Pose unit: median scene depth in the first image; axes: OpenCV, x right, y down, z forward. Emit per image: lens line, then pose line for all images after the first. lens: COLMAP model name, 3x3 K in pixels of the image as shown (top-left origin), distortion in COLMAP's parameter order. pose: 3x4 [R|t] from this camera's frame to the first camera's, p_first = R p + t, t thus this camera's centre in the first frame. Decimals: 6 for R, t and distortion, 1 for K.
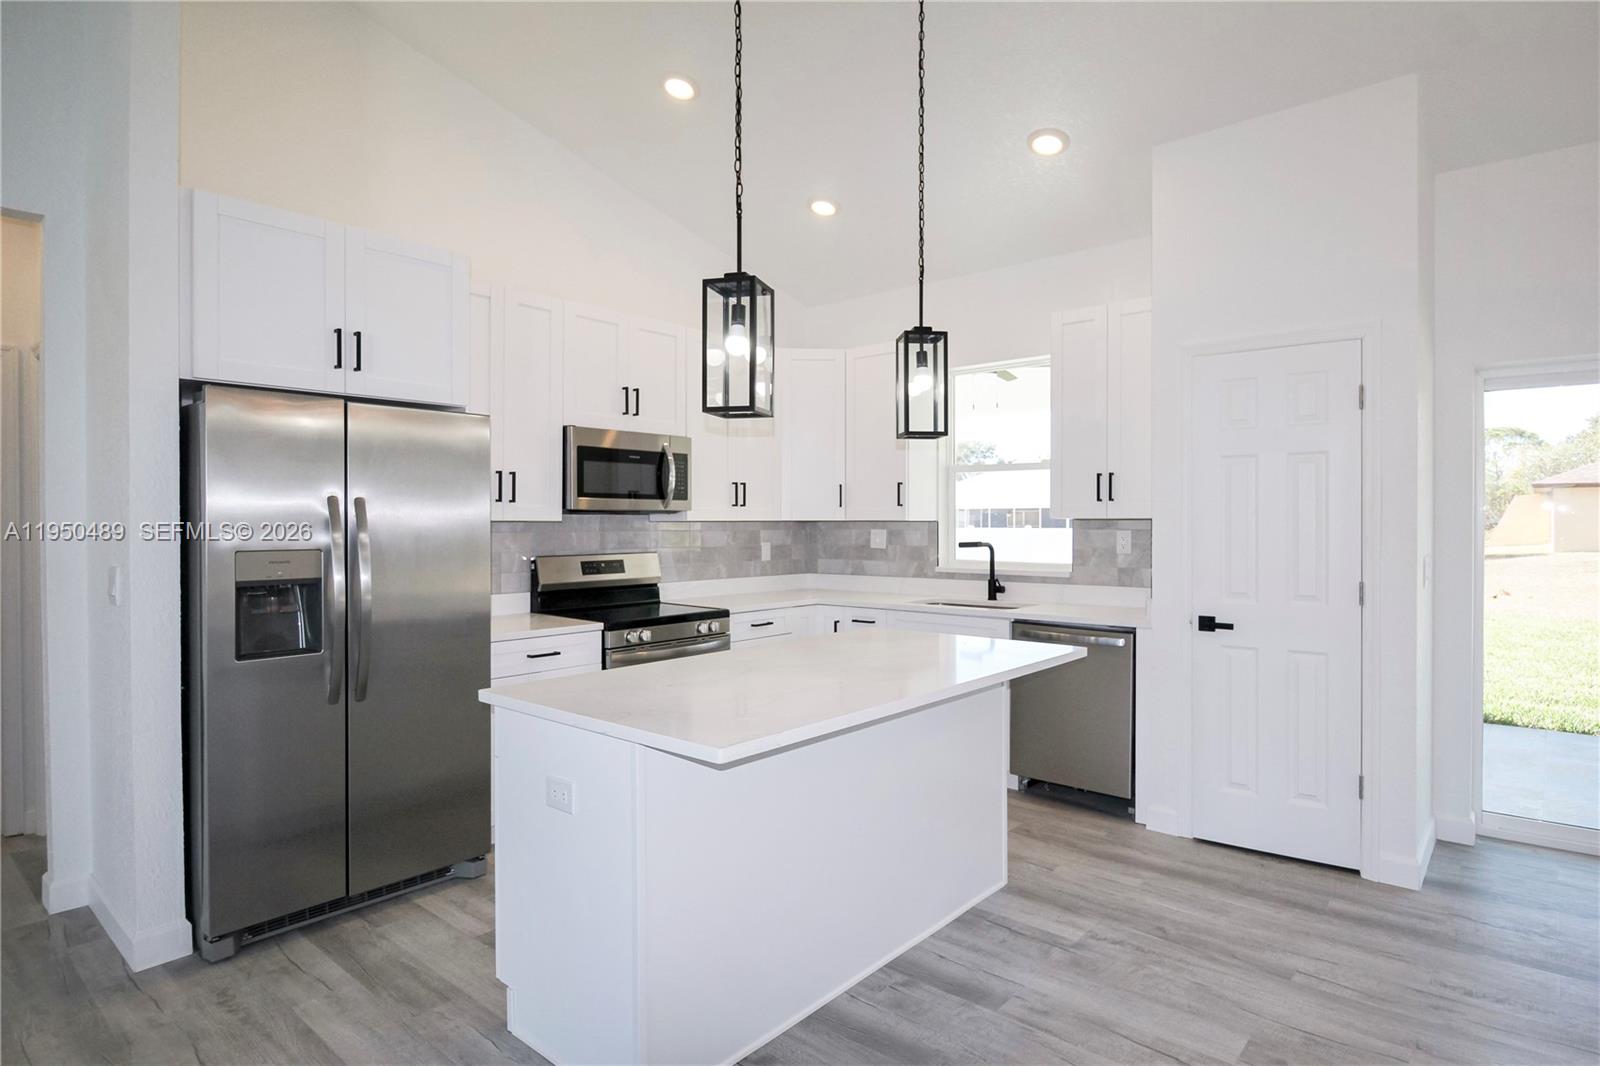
lens RADIAL K [[872.1, 0, 807.3], [0, 872.1, 529.7], [0, 0, 1]] dist [-0.021887, -0.001774]
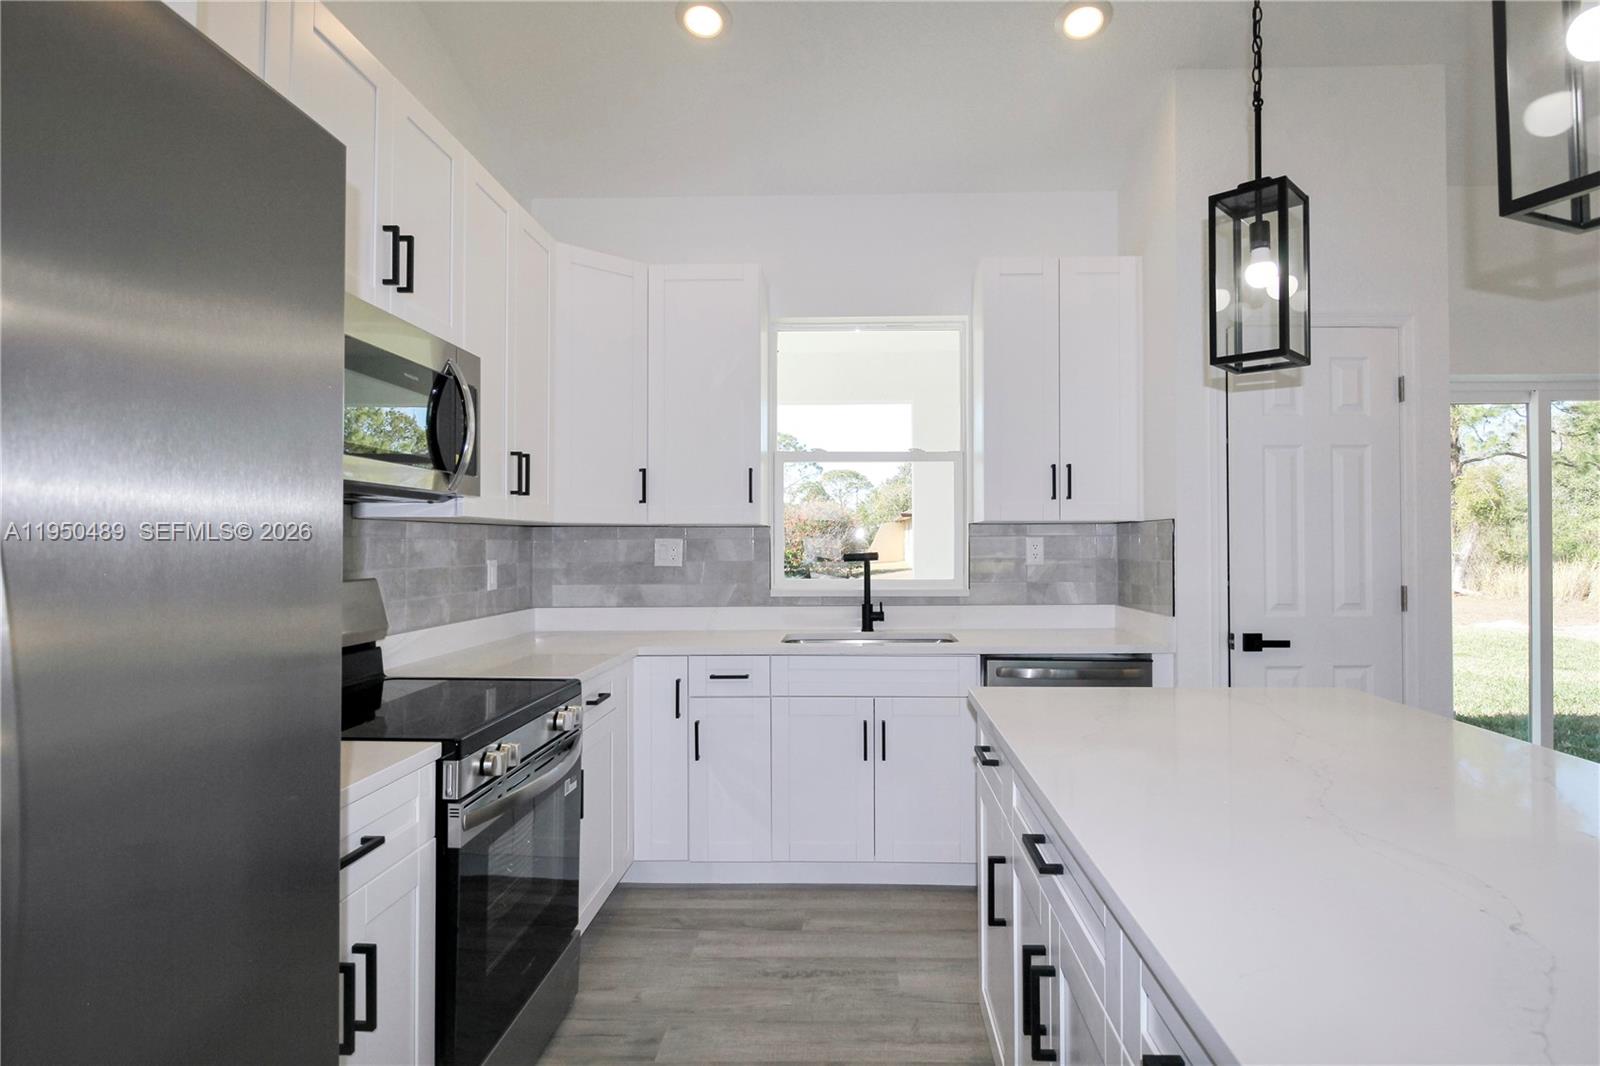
lens RADIAL K [[898.3, 0, 870.5], [0, 898.3, 527.1], [0, 0, 1]] dist [0.016501, -0.015879]
pose [[0.778654, 0.008114, 0.627401, -0.267062], [0.009186, 0.999662, -0.024328, 0.010424], [-0.627386, 0.024706, 0.778316, 0.396490]]
